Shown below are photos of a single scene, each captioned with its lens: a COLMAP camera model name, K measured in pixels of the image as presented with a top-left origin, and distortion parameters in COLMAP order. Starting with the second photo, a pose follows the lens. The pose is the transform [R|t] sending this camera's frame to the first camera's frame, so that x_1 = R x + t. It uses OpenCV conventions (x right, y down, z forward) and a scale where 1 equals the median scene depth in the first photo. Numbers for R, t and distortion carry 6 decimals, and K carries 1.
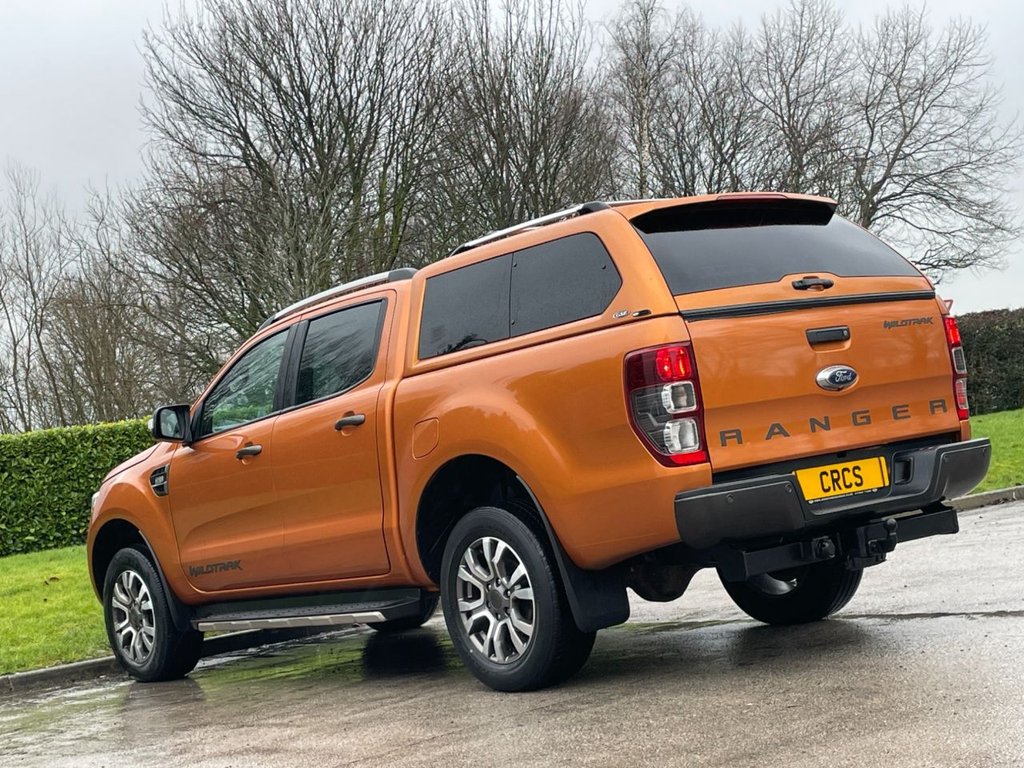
lens RADIAL K [[1756.5, 0, 512.0], [0, 1756.5, 384.0], [0, 0, 1]] dist [0.101001, -0.060354]
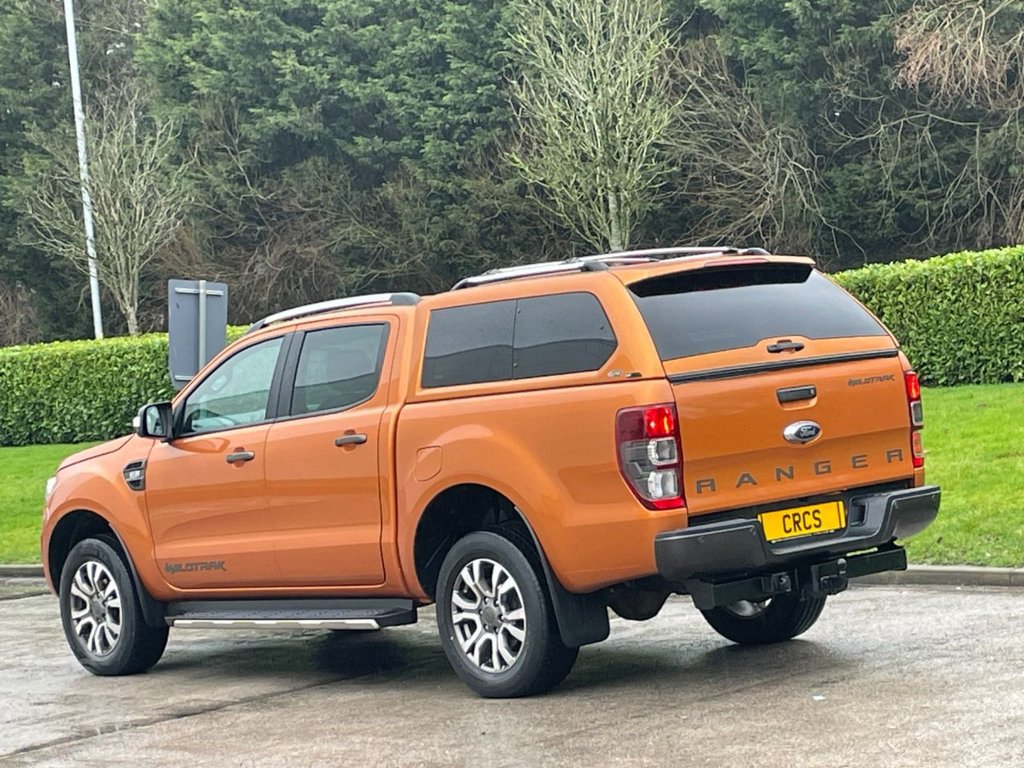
lens RADIAL K [[2849.9, 0, 510.2], [0, 2849.9, 403.9], [0, 0, 1]] dist [0.014295, -0.585410]
pose [[0.998208, 0.041119, 0.043481, -0.081945], [-0.043820, 0.997043, 0.063124, -0.127631], [-0.040757, -0.064916, 0.997058, -0.804759]]
